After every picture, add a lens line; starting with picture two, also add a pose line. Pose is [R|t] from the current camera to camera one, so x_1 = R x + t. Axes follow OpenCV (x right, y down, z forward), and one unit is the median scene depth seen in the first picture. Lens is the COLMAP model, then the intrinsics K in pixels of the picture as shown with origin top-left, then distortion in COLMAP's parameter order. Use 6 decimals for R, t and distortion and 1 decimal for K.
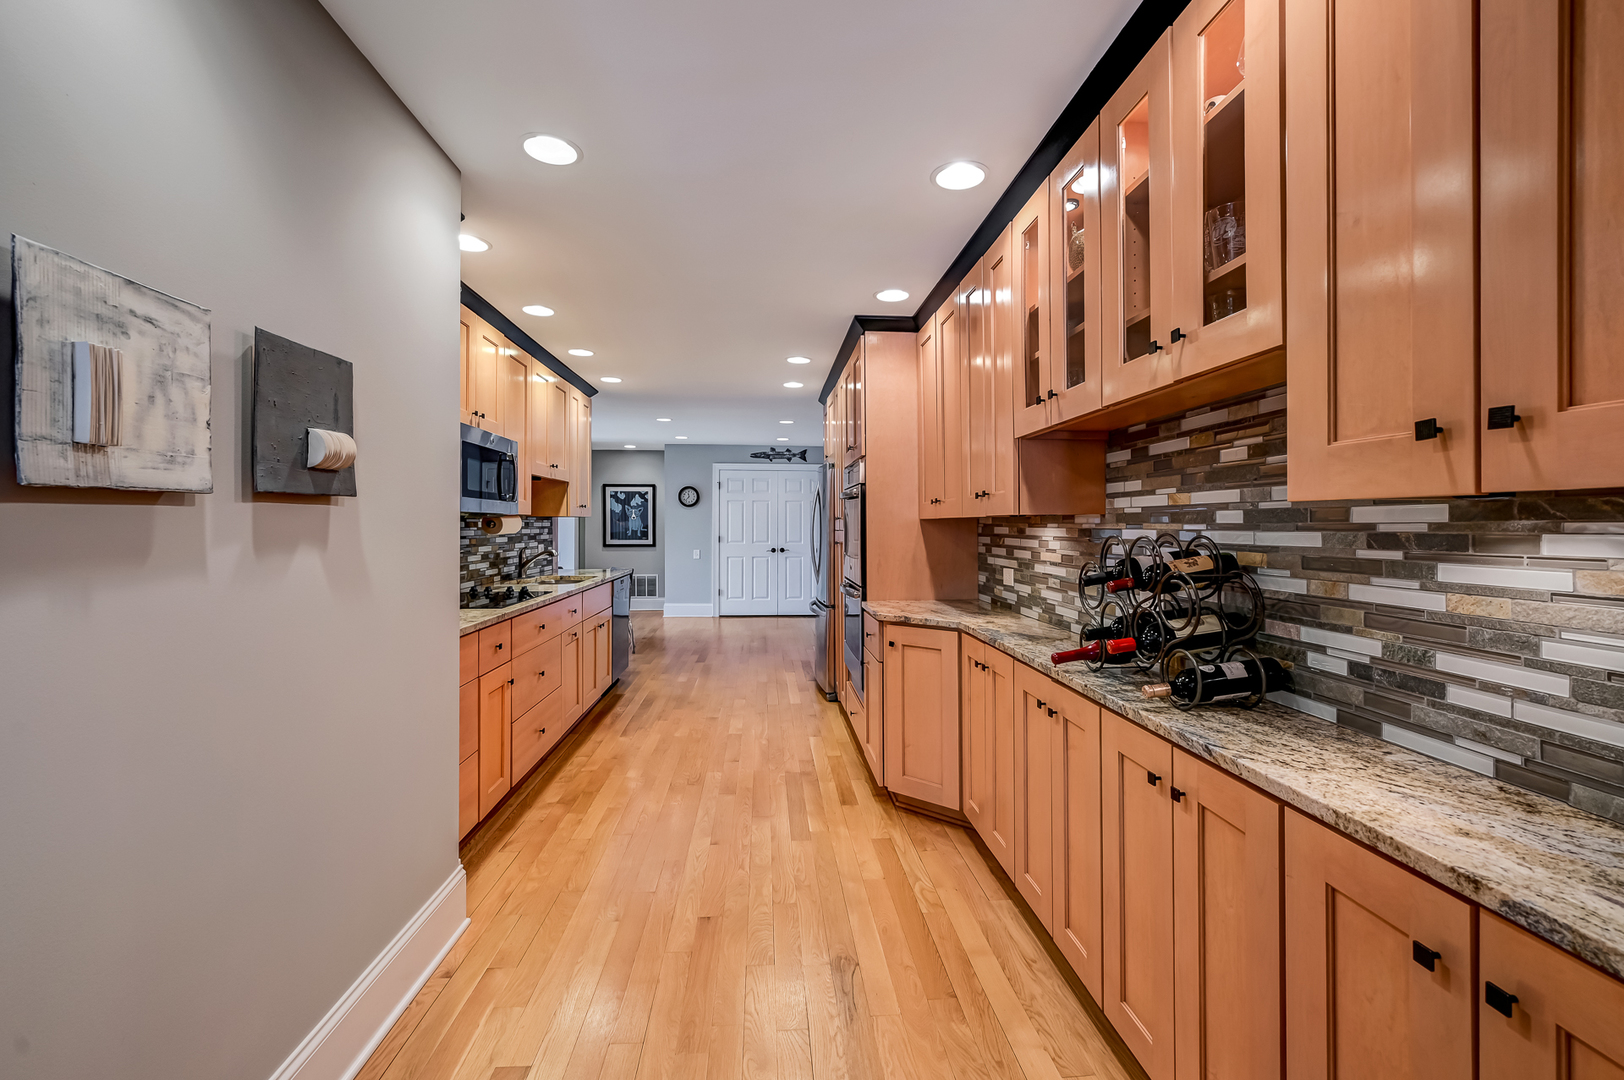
lens RADIAL K [[712.2, 0, 818.0], [0, 712.2, 519.2], [0, 0, 1]] dist [-0.000015, 0.000014]
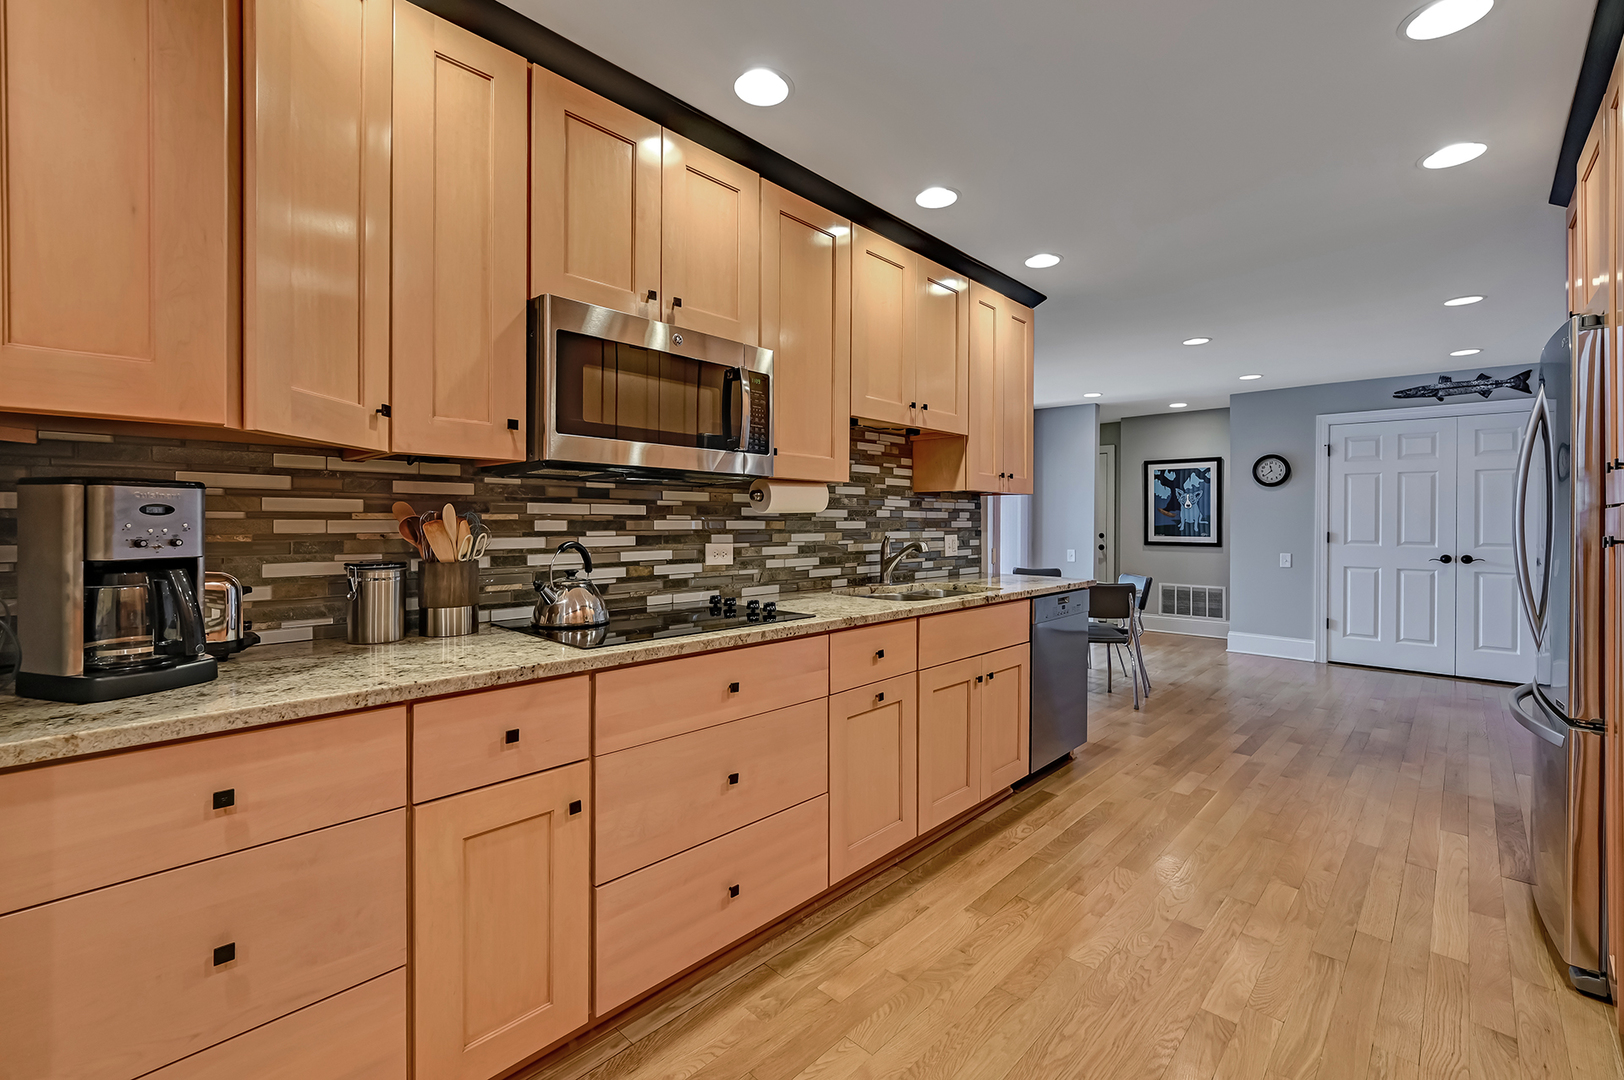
lens RADIAL K [[694.2, 0, 817.3], [0, 694.2, 522.7], [0, 0, 1]] dist [-0.002368, -0.000440]
pose [[0.672885, 0.003651, -0.739738, 0.007926], [0.001034, 0.999982, 0.005875, 0.011478], [0.739746, -0.004719, 0.672870, 0.267861]]
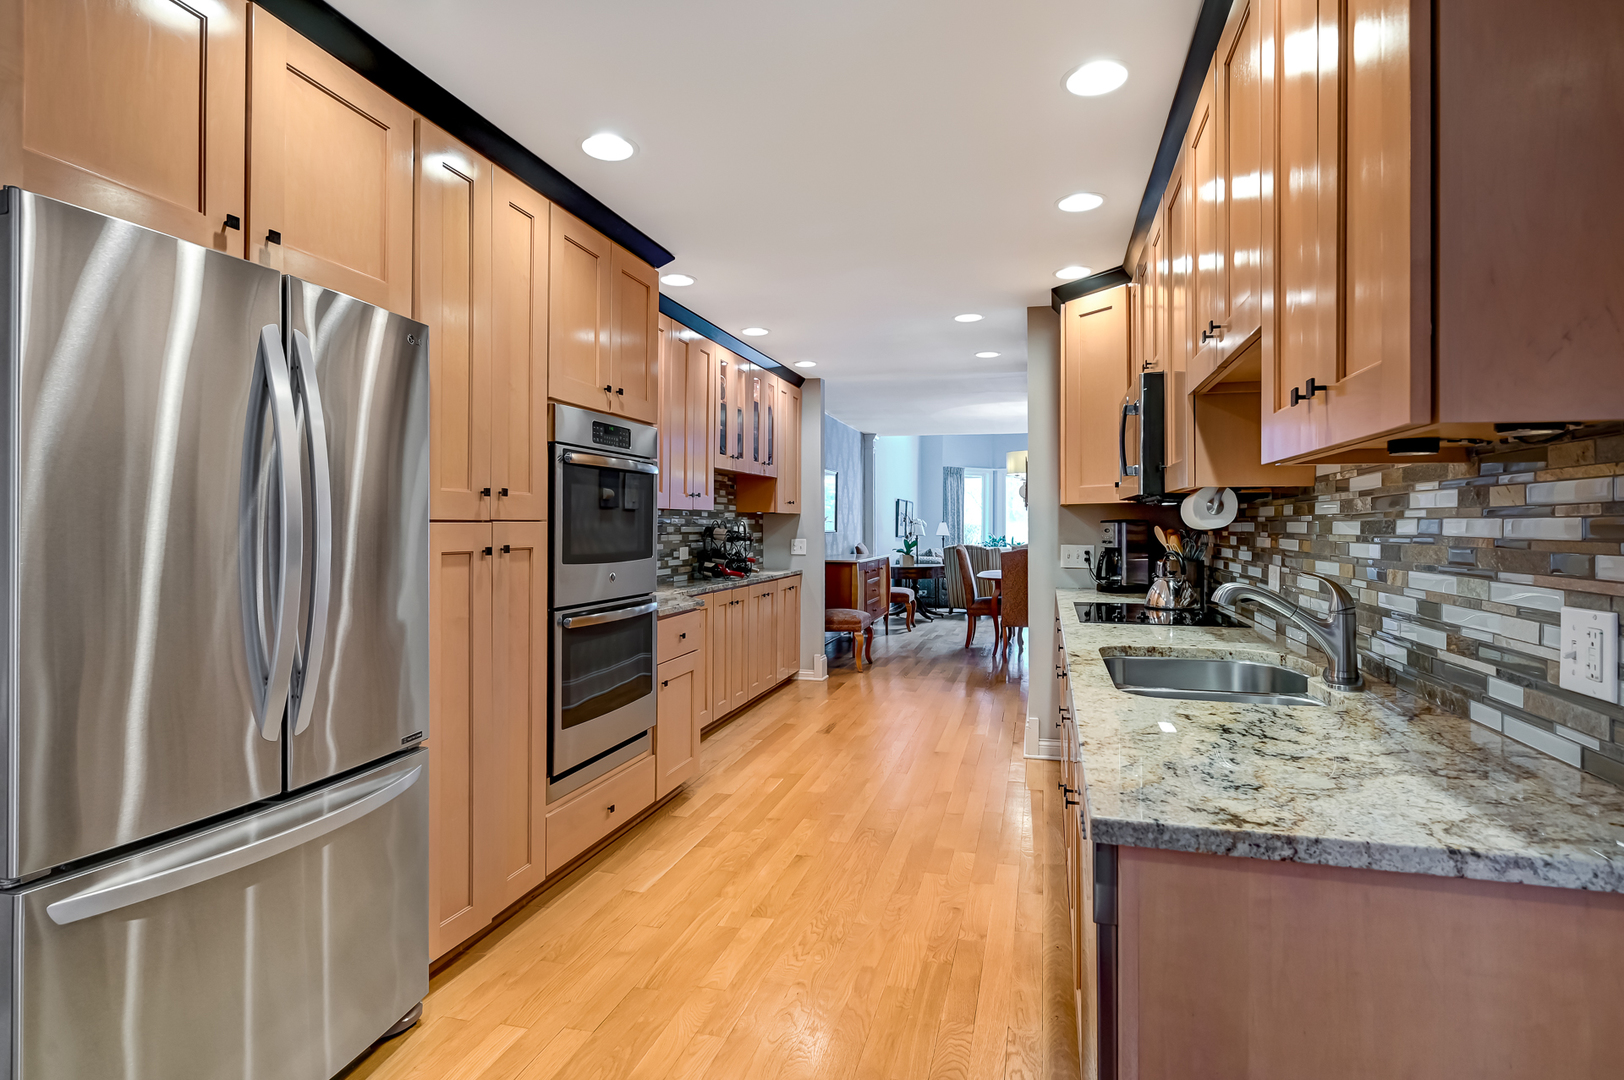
lens RADIAL K [[831.9, 0, 812.0], [0, 831.9, 540.0], [0, 0, 1]] dist [0.000107, -0.000026]
pose [[-0.937529, -0.005718, 0.347860, -0.167626], [-0.002599, 0.999952, 0.009432, 0.010331], [-0.347897, 0.007939, -0.937499, 0.725443]]
